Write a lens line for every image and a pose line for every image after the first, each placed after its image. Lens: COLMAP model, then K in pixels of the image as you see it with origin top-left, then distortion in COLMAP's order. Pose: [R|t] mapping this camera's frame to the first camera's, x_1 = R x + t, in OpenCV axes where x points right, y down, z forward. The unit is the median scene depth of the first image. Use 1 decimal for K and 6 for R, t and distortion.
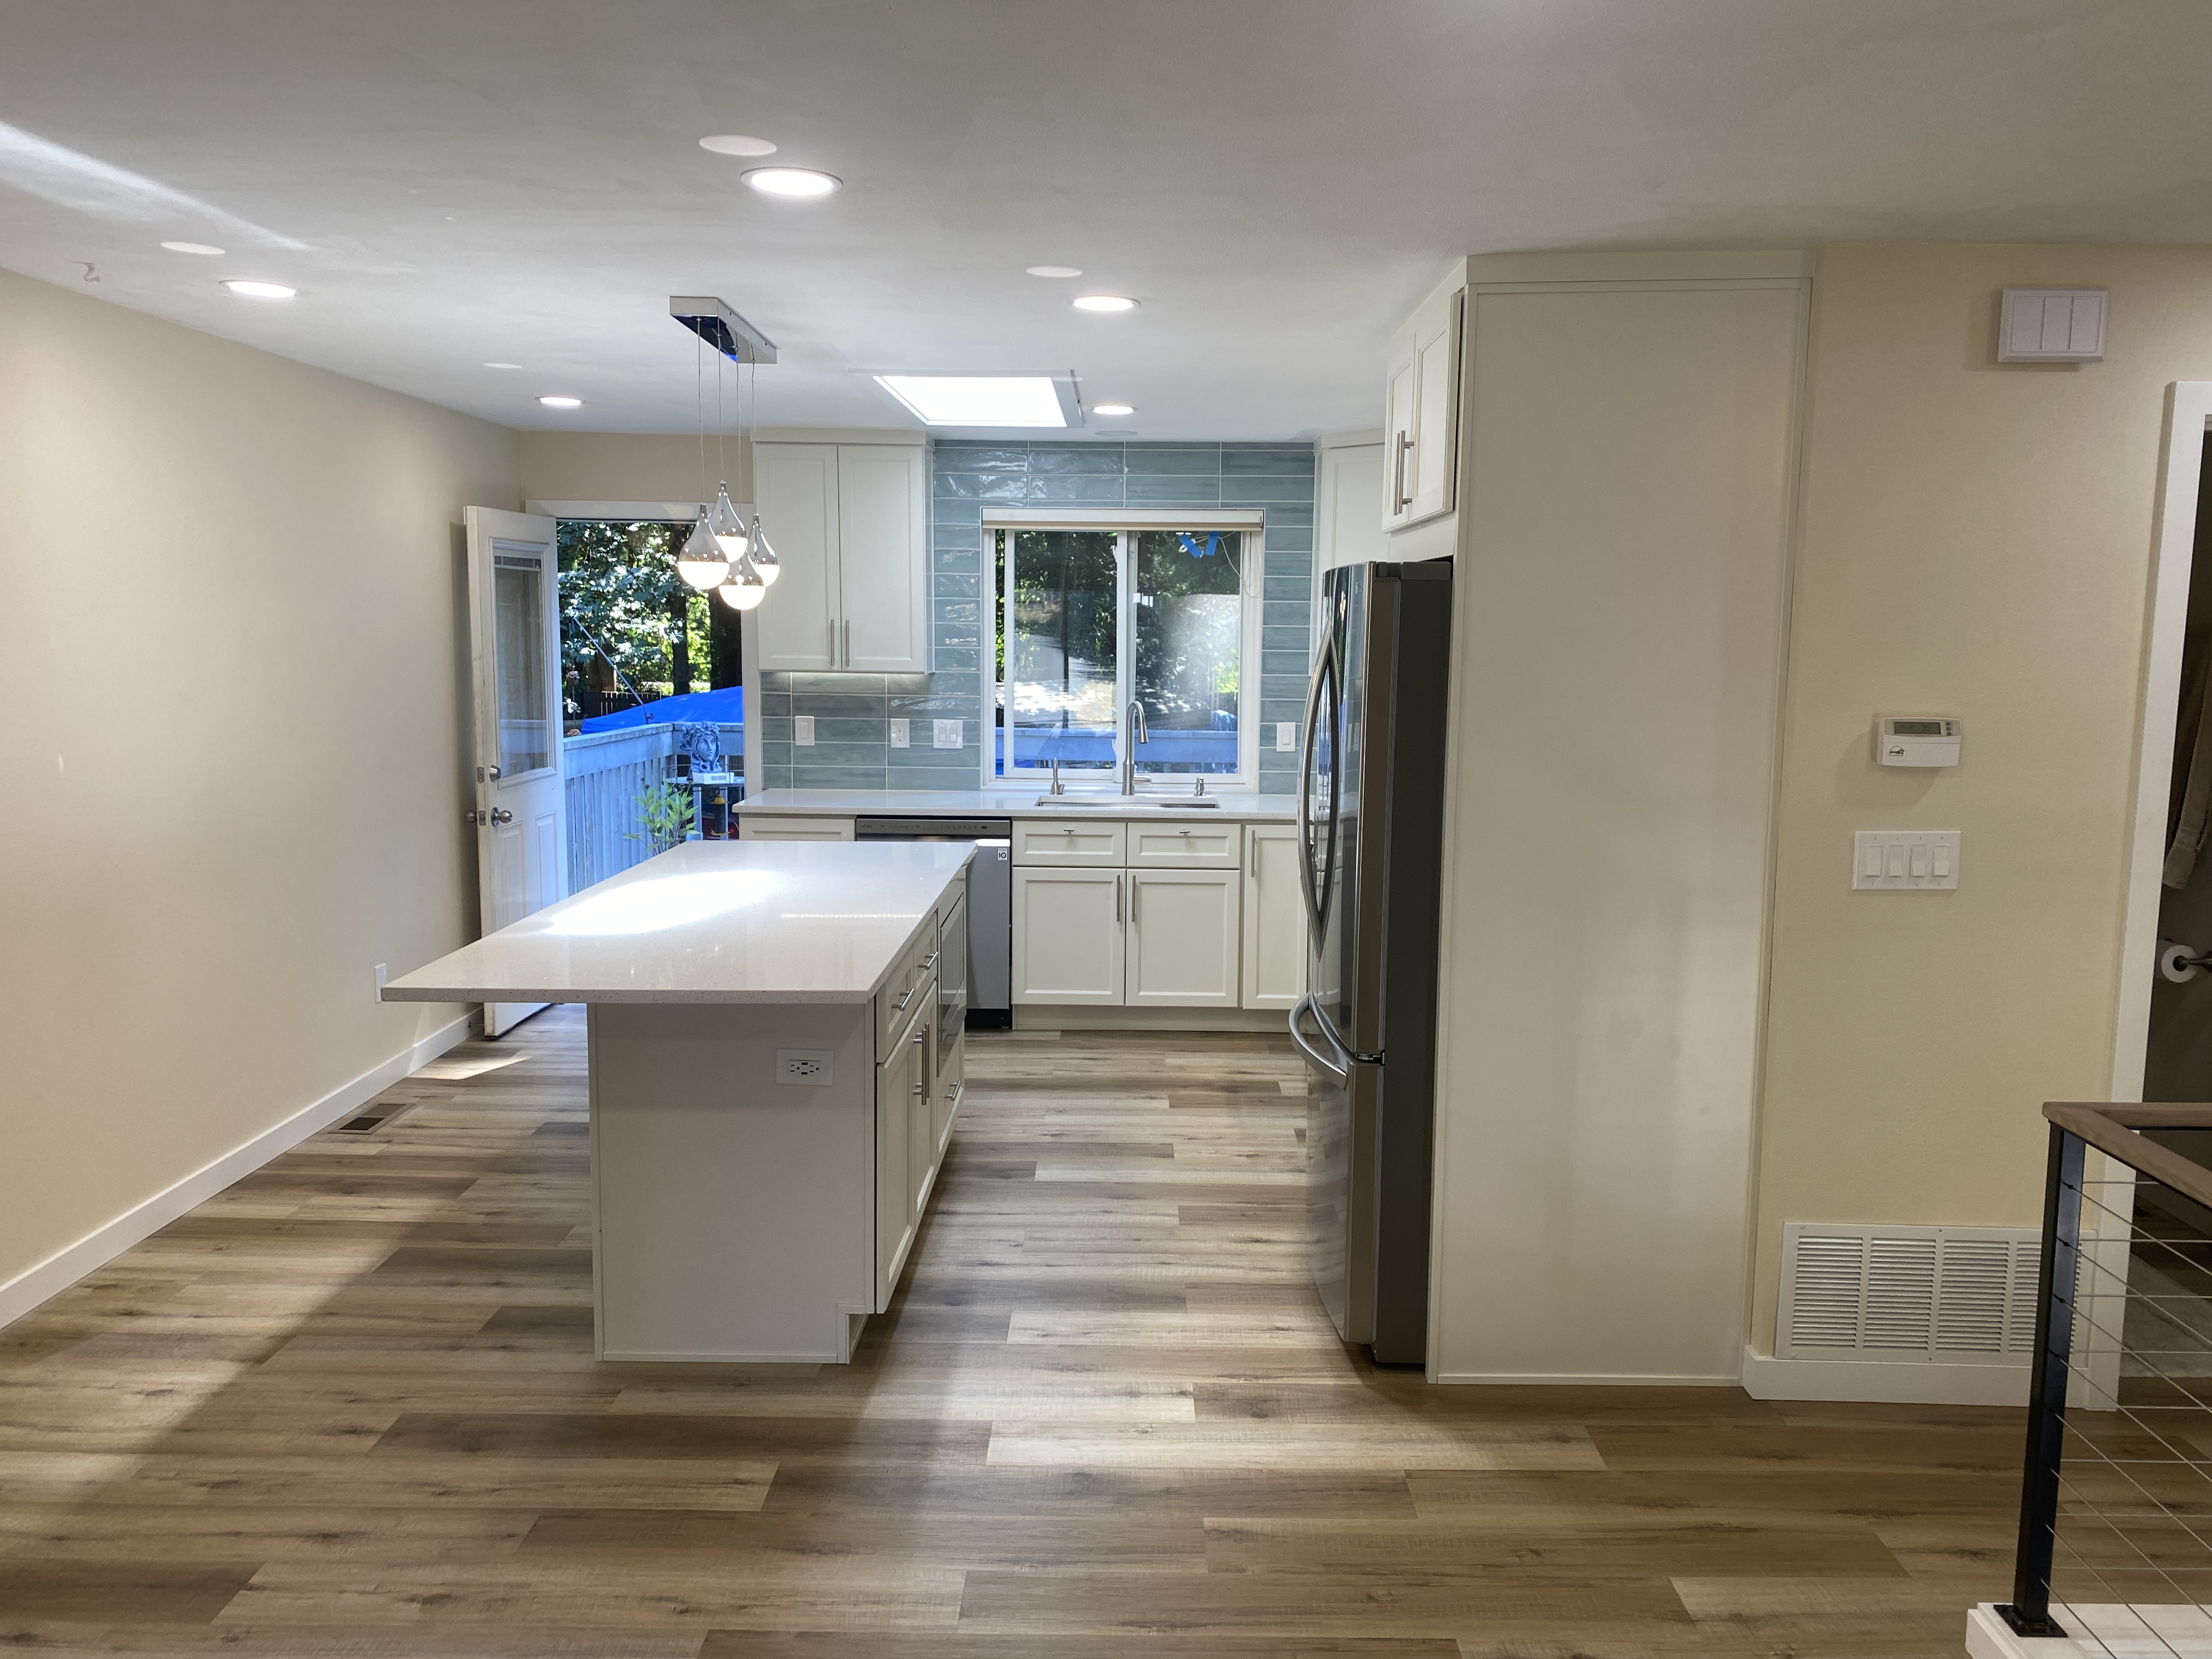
lens RADIAL K [[1702.6, 0, 1122.9], [0, 1702.6, 844.0], [0, 0, 1]] dist [-0.025141, 0.027150]
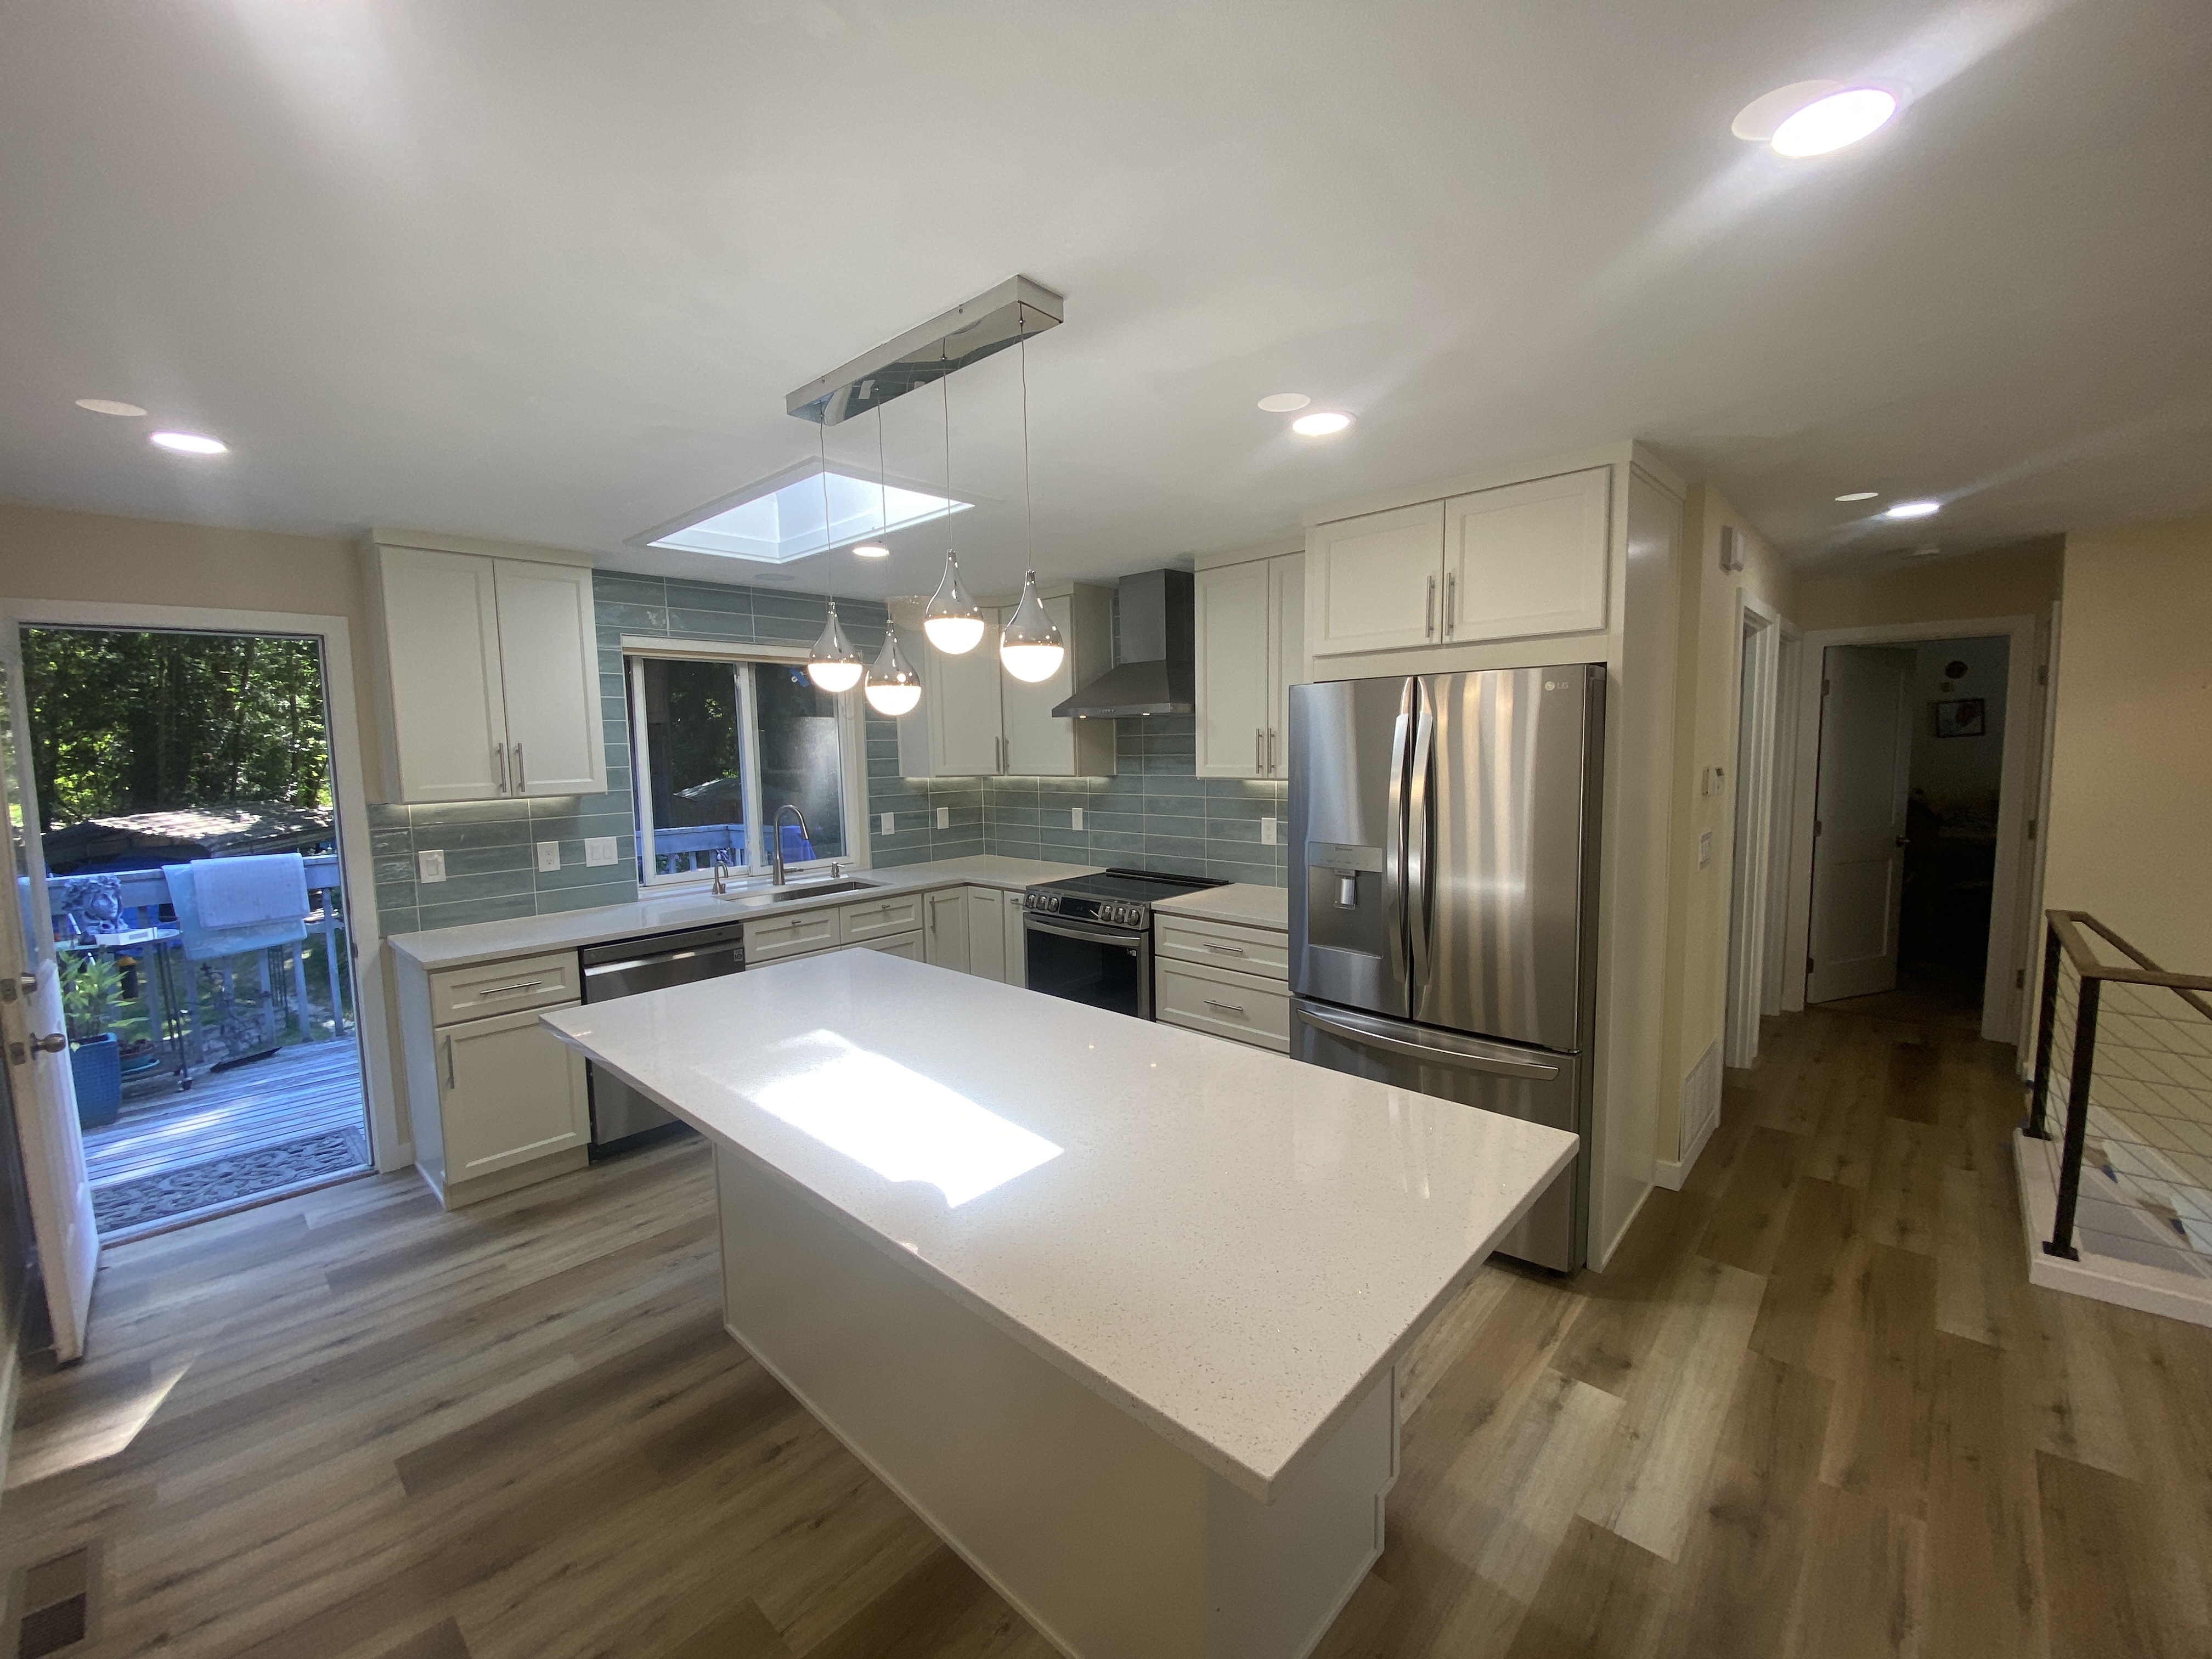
lens RADIAL K [[904.6, 0, 1121.5], [0, 904.6, 829.0], [0, 0, 1]] dist [-0.008281, -0.006125]
pose [[0.672232, -0.098896, 0.733705, -0.357384], [0.125445, 0.991923, 0.018766, -0.059831], [-0.729635, 0.079425, 0.679209, 0.481234]]
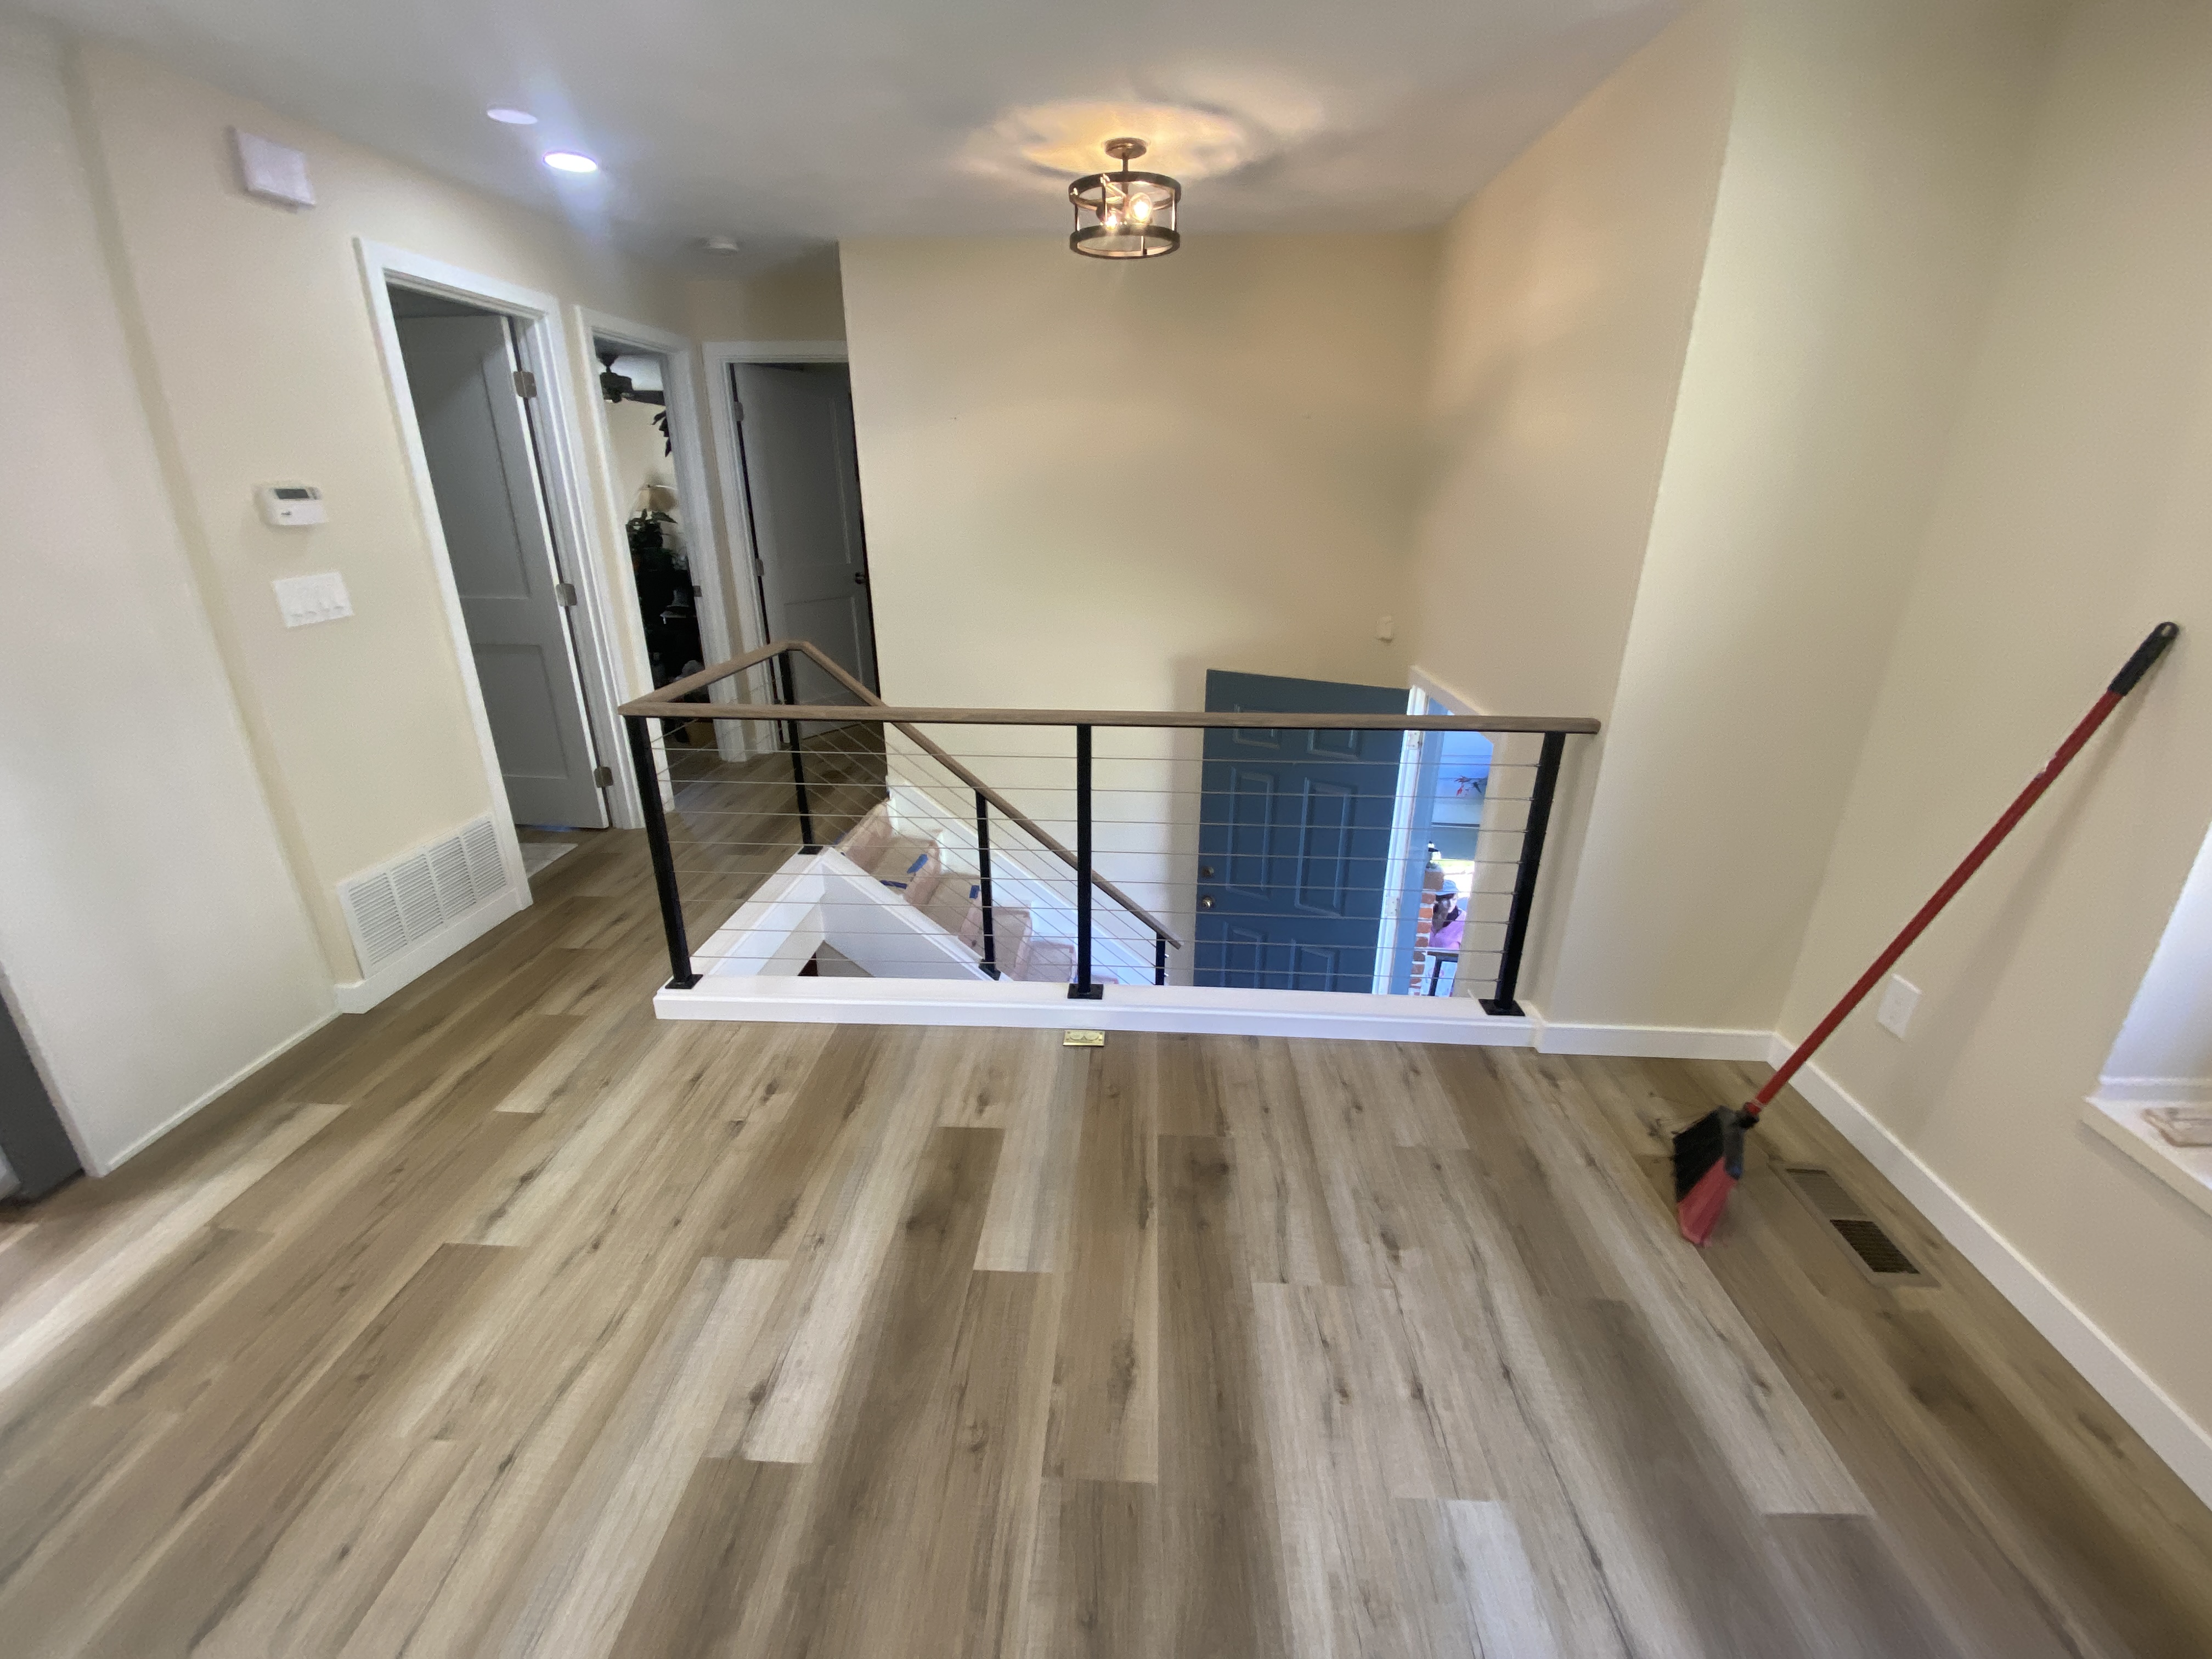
lens RADIAL K [[904.6, 0, 1104.2], [0, 904.6, 824.0], [0, 0, 1]] dist [-0.008281, -0.006125]
pose [[0.052572, -0.370870, 0.927196, -0.134090], [0.138172, 0.922251, 0.361058, 0.002645], [-0.989012, 0.109131, 0.099728, 0.193364]]
